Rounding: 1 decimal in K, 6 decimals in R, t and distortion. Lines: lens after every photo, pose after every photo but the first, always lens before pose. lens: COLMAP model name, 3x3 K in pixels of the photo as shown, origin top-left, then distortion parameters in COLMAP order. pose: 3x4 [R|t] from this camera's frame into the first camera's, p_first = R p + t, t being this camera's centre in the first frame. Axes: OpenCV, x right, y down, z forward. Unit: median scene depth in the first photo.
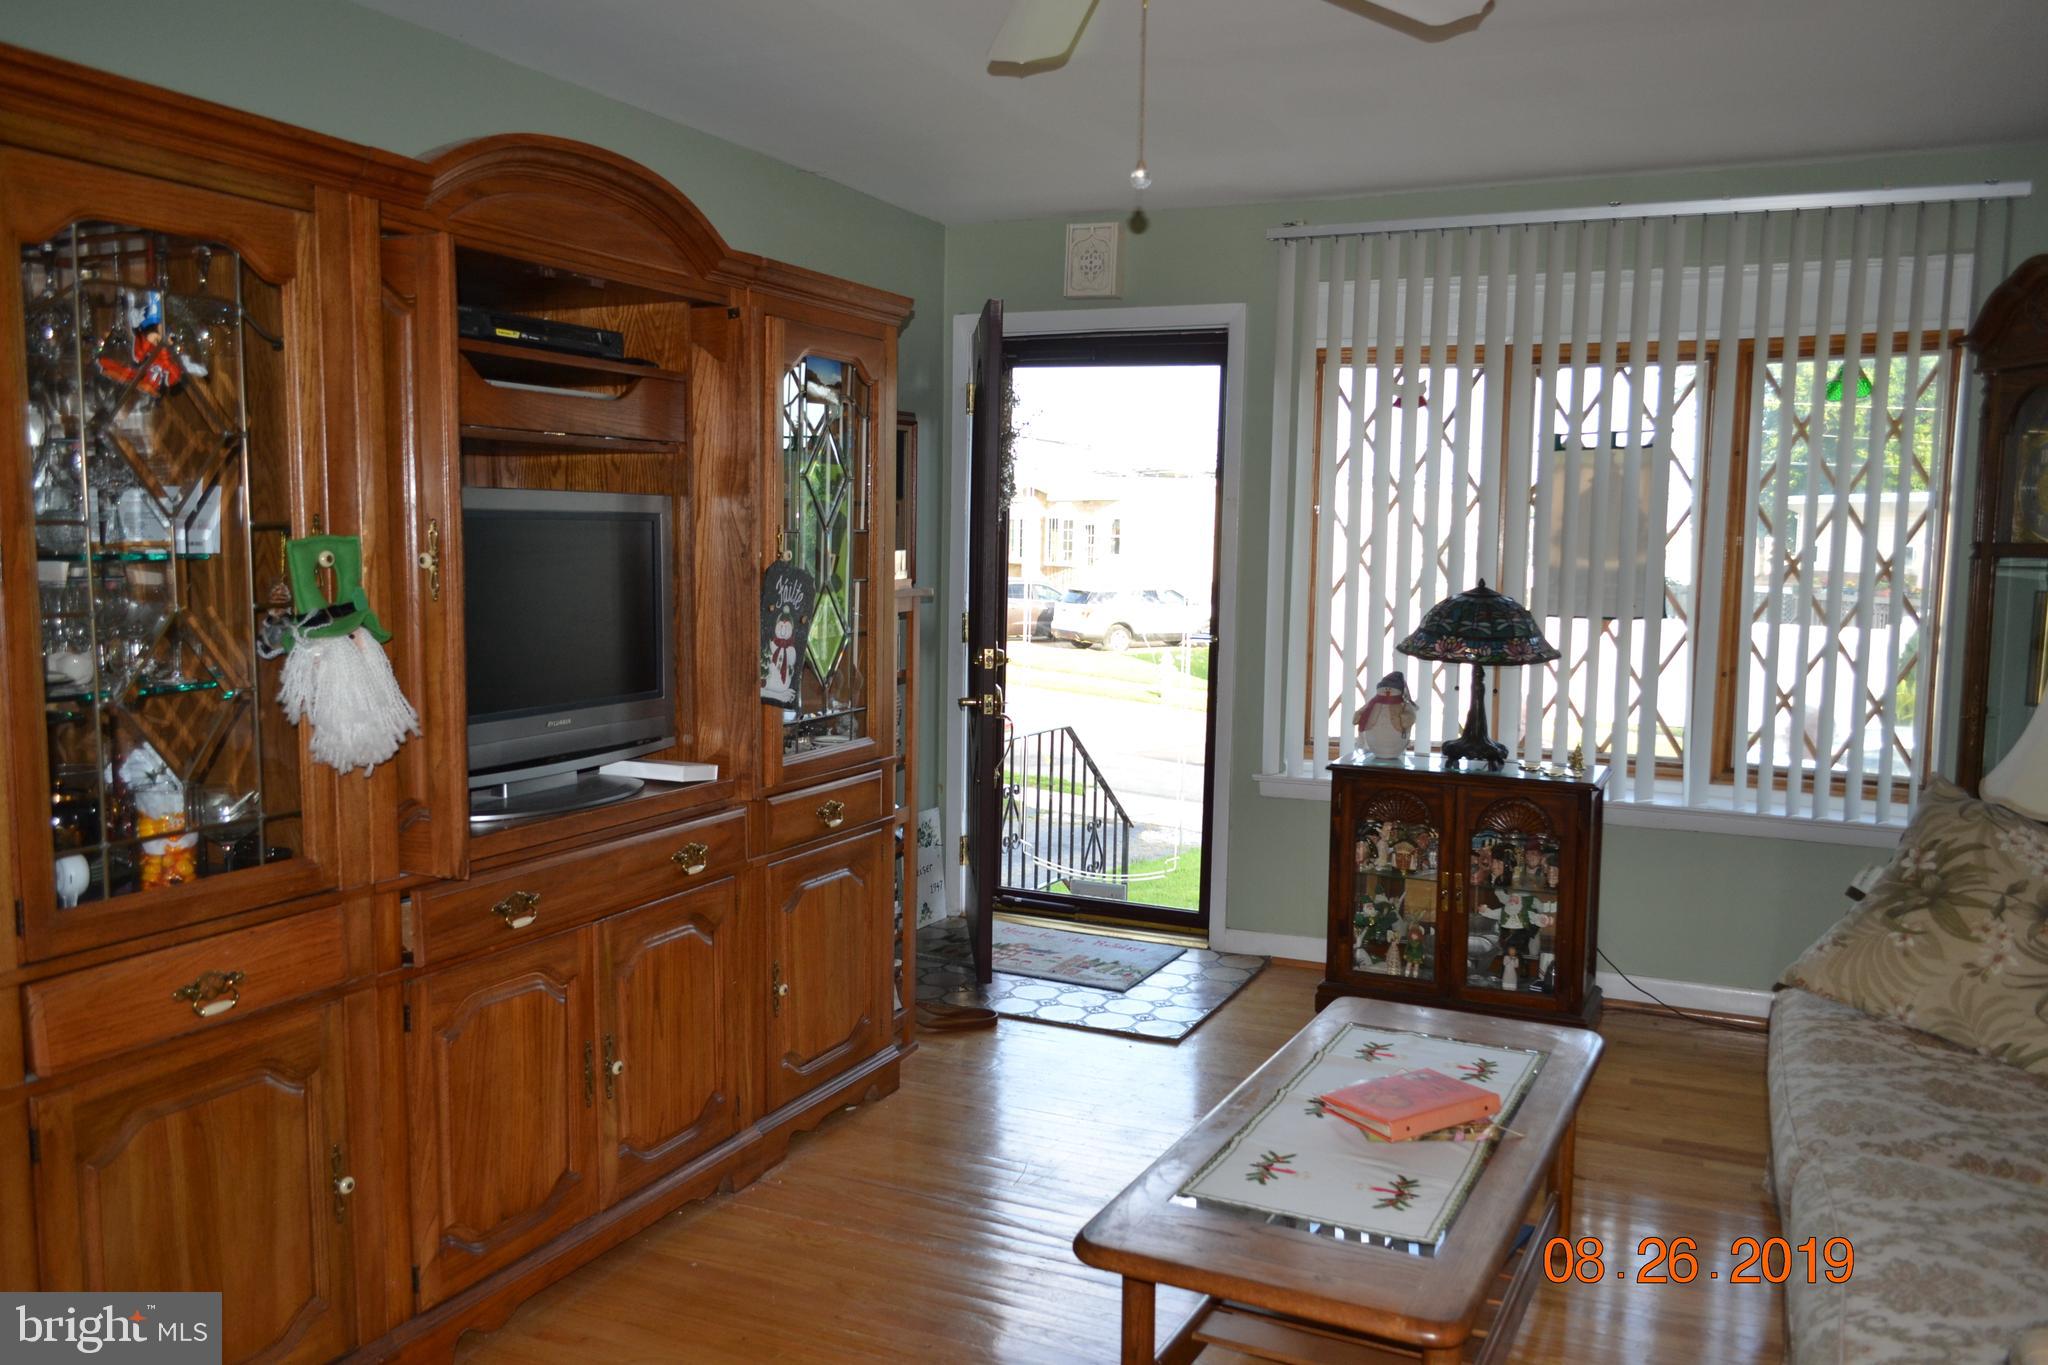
lens RADIAL K [[1625.1, 0, 1014.5], [0, 1625.1, 682.2], [0, 0, 1]] dist [-0.003463, -0.001055]
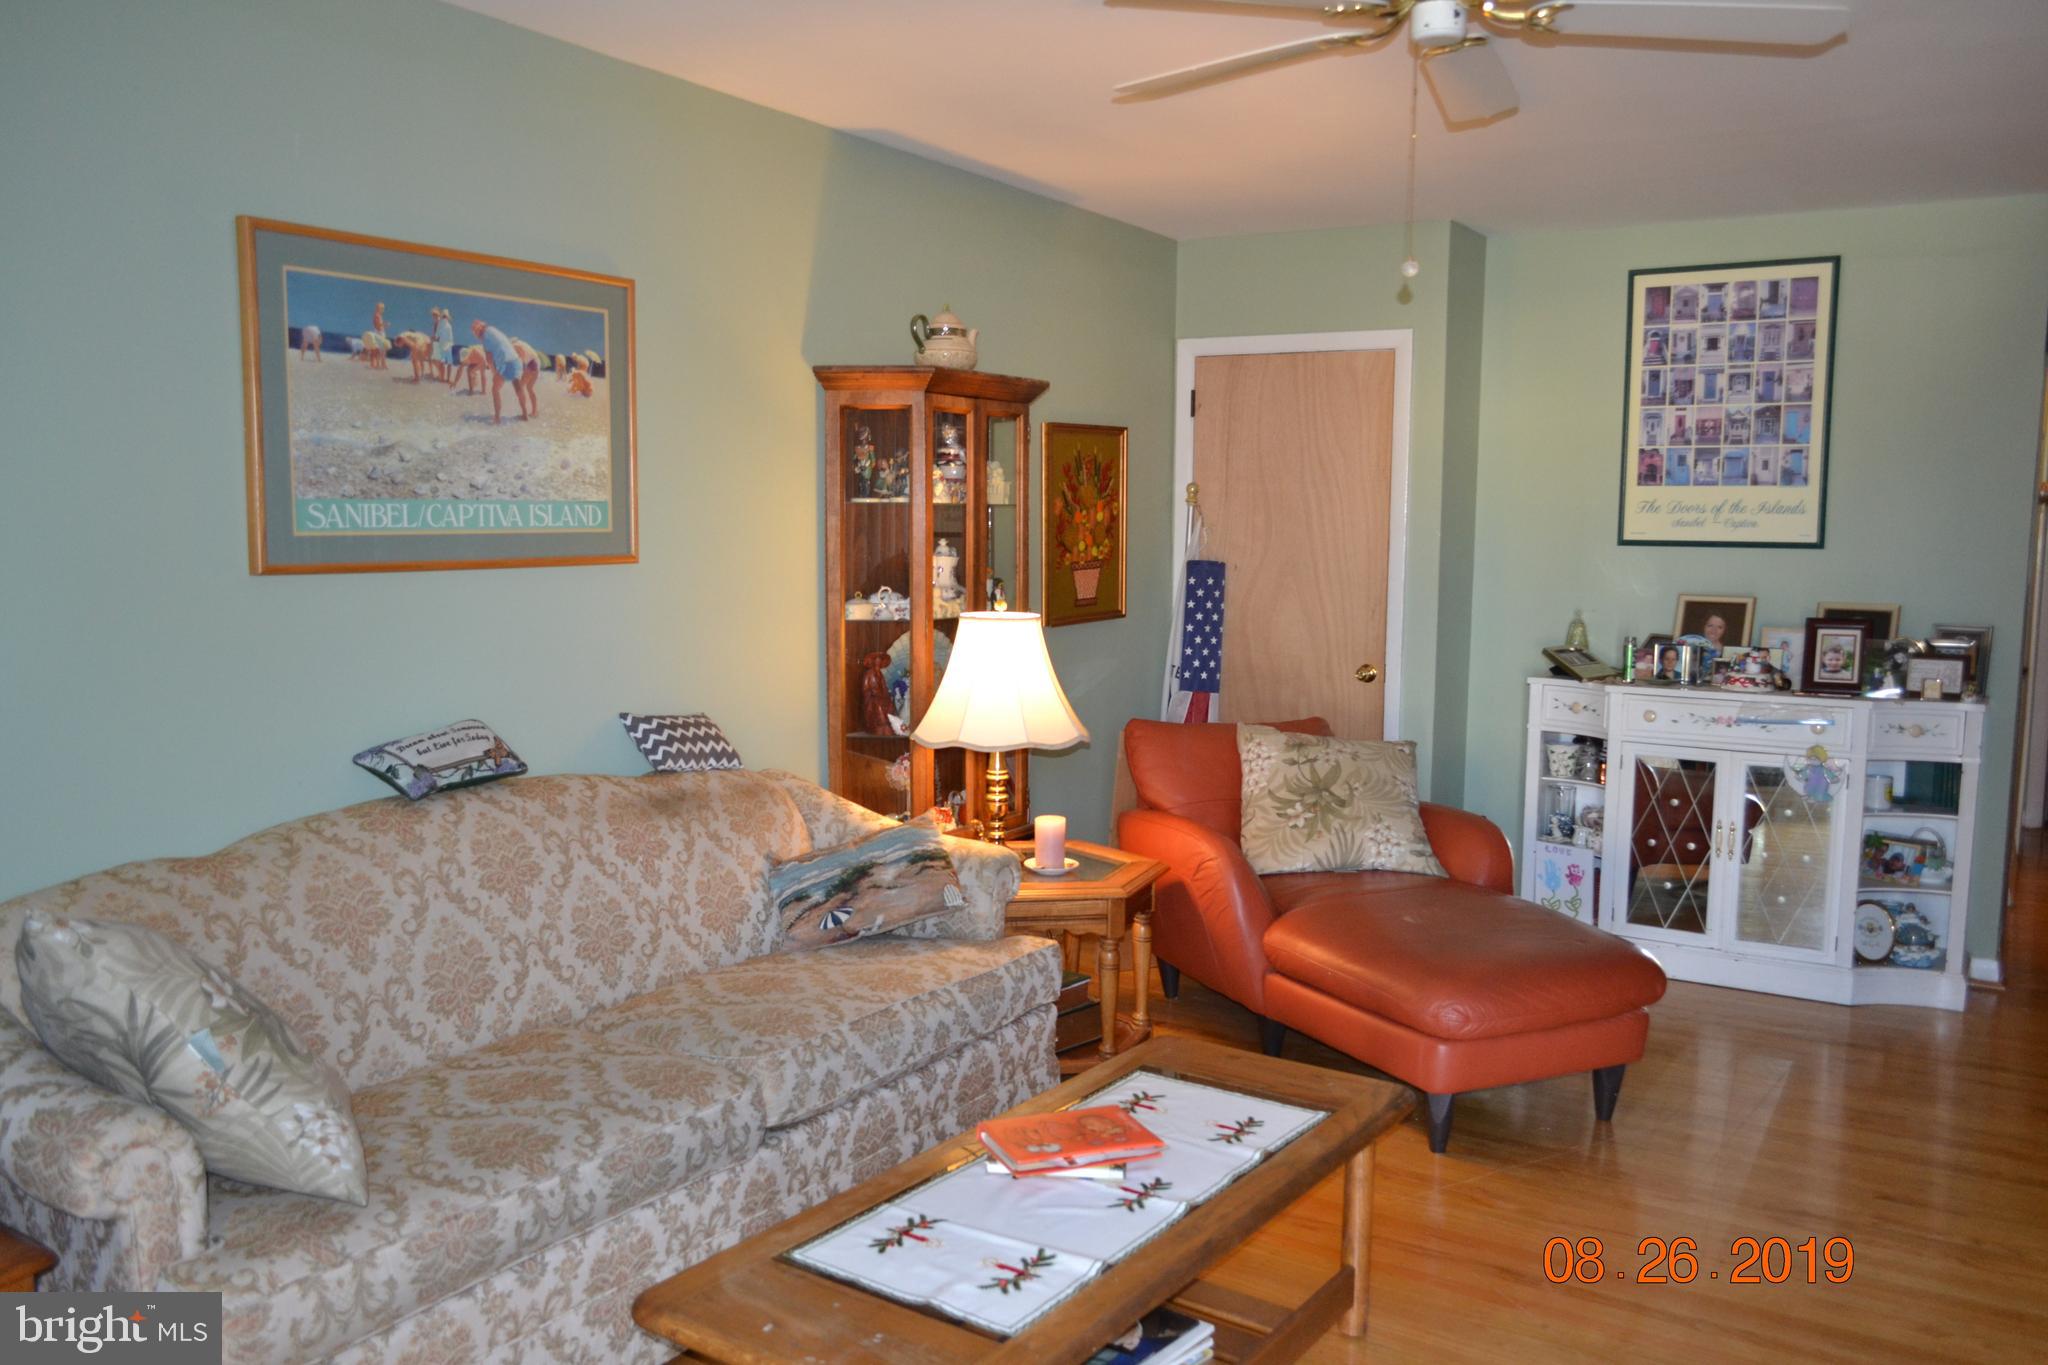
lens RADIAL K [[1625.1, 0, 1021.2], [0, 1625.1, 688.8], [0, 0, 1]] dist [-0.003463, -0.001055]
pose [[-0.990458, -0.034727, 0.133367, 0.096386], [-0.007937, 0.980500, 0.196360, -0.111155], [-0.137585, 0.193428, -0.971420, 1.157827]]
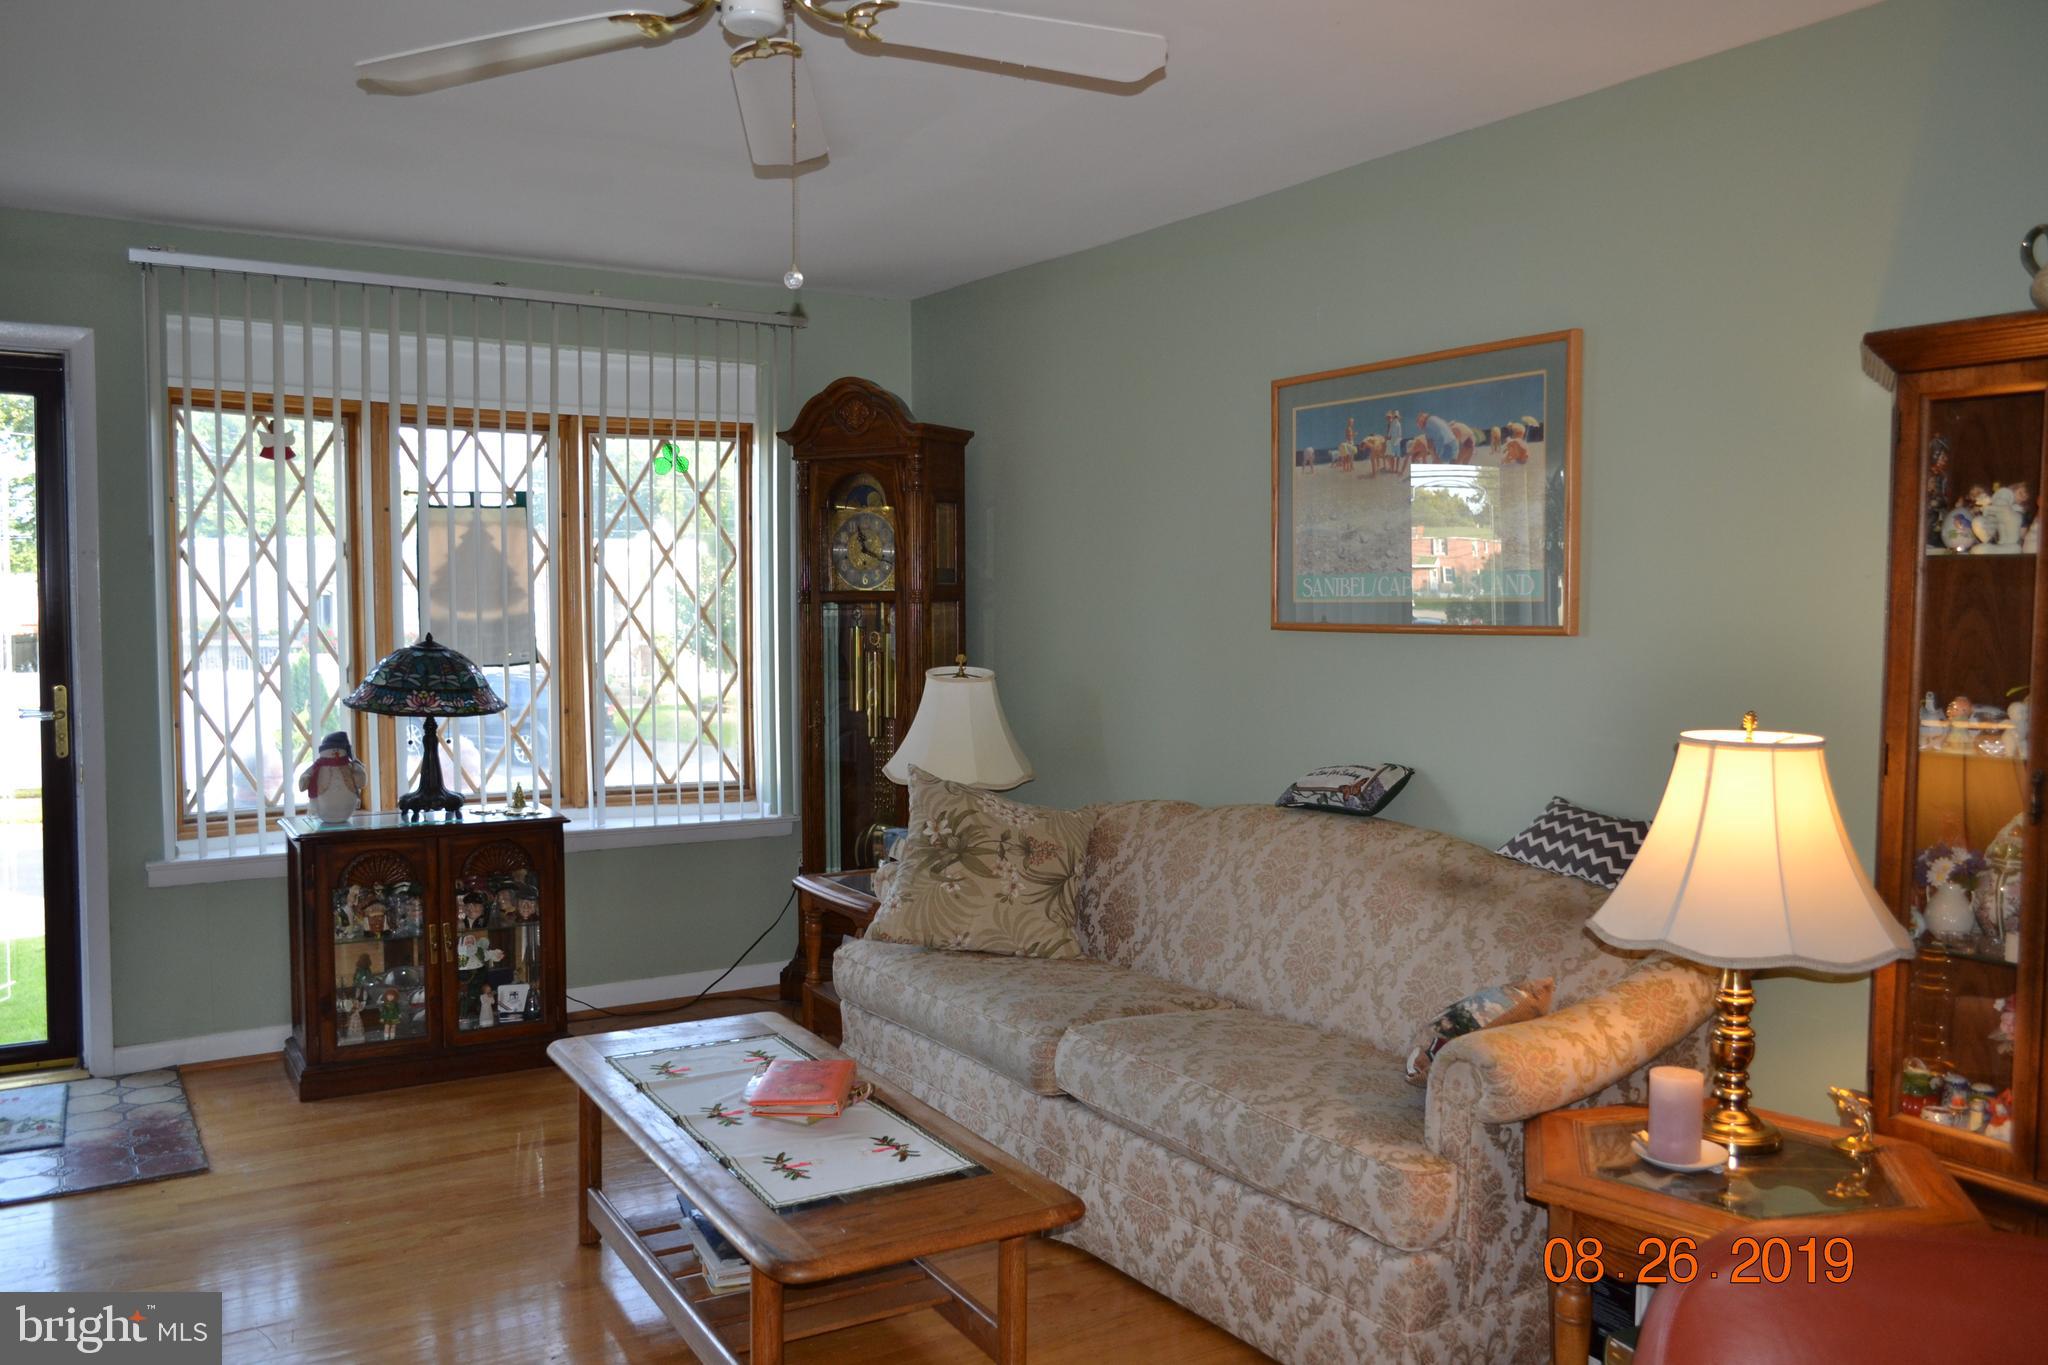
lens RADIAL K [[1625.1, 0, 1011.2], [0, 1625.1, 684.4], [0, 0, 1]] dist [-0.003463, -0.001055]
pose [[0.549259, -0.058177, 0.833625, -0.381750], [0.082044, 0.996508, 0.015487, -0.018280], [-0.831615, 0.059888, 0.552114, 0.143484]]
